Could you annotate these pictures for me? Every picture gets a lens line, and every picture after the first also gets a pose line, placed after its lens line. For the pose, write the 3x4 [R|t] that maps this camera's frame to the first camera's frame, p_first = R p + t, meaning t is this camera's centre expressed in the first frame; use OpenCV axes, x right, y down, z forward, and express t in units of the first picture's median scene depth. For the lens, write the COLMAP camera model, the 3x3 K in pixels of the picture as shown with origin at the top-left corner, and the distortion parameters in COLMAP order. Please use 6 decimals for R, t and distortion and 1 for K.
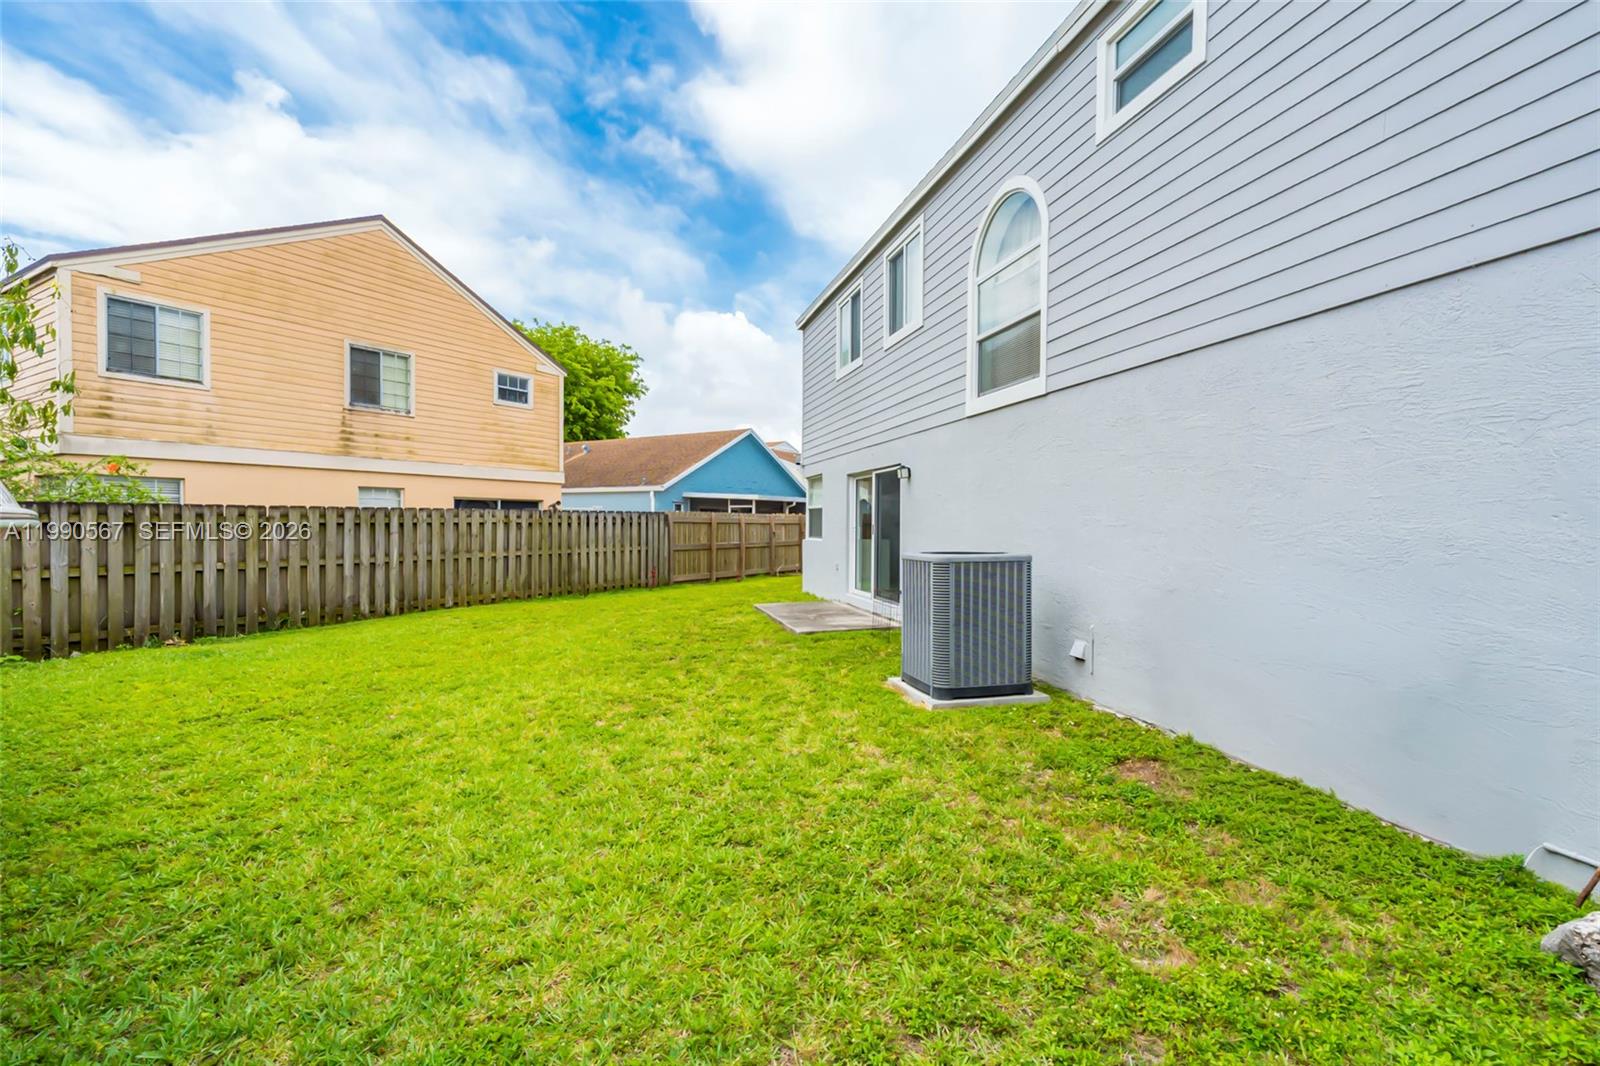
lens RADIAL K [[722.2, 0, 800.0], [0, 722.2, 533.0], [0, 0, 1]] dist [0.032899, -0.000395]
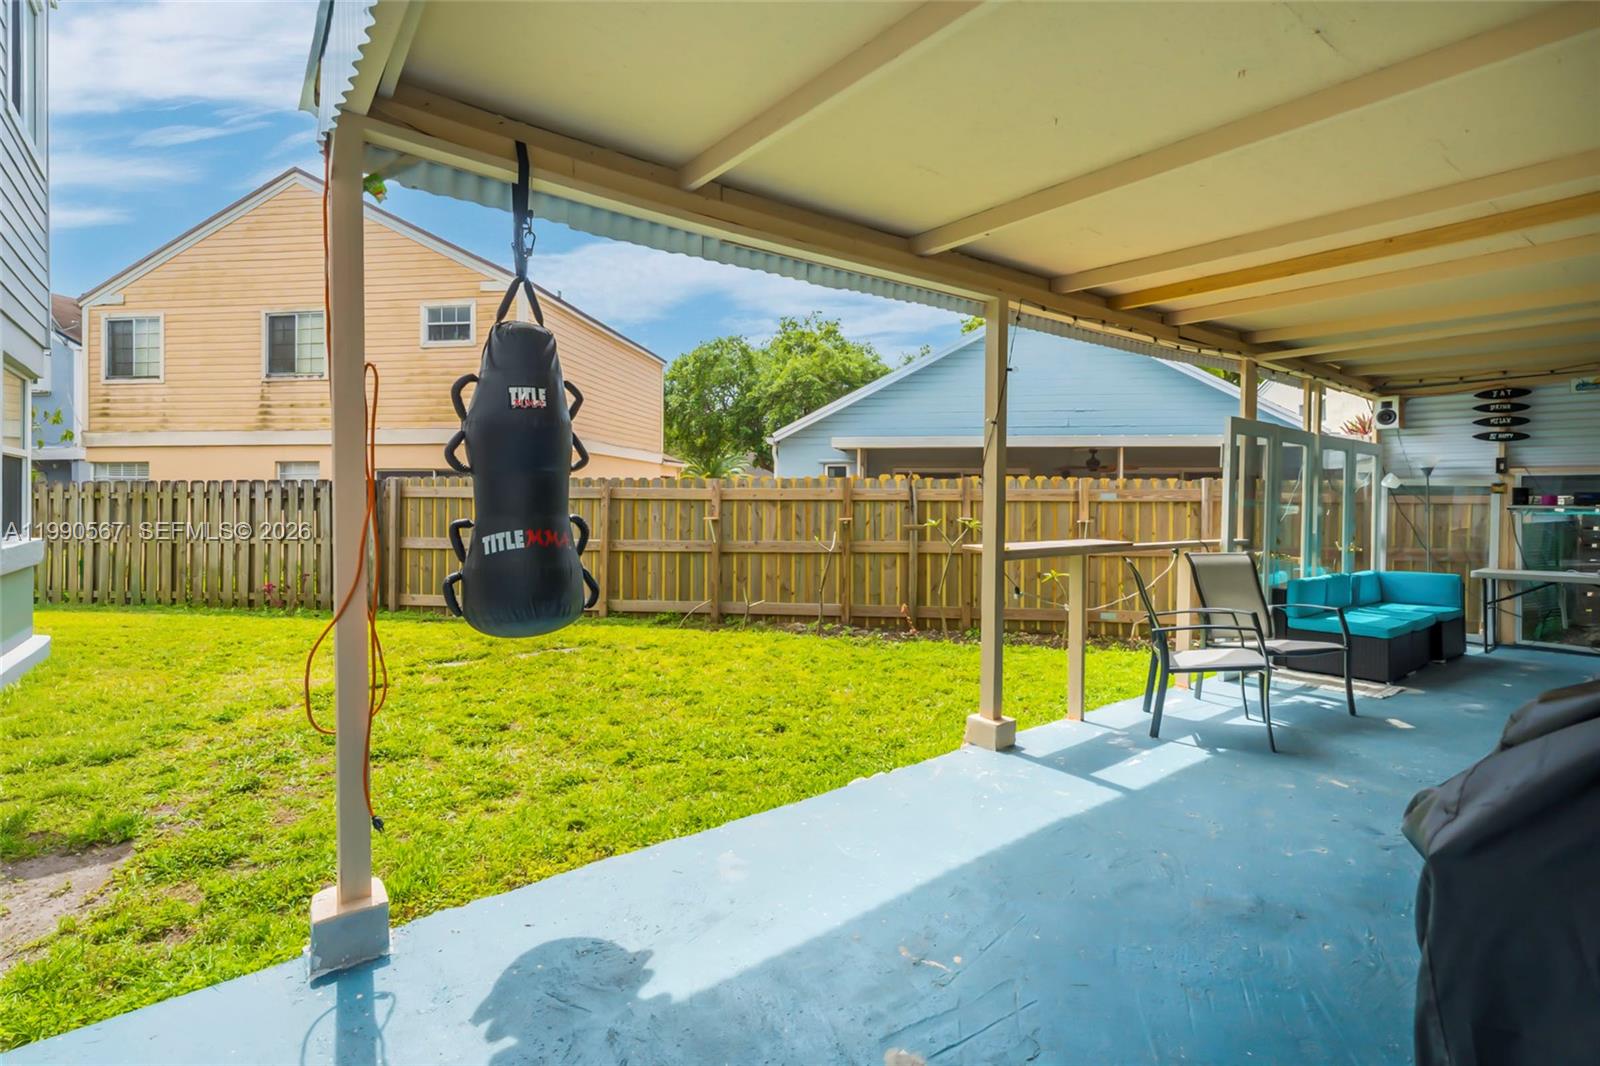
lens RADIAL K [[751.2, 0, 799.3], [0, 751.2, 497.1], [0, 0, 1]] dist [0.001987, 0.000210]
pose [[0.410440, -0.003806, -0.911880, 0.571053], [-0.015108, 0.999826, -0.010973, -0.017197], [0.911763, 0.018280, 0.410310, 1.235614]]
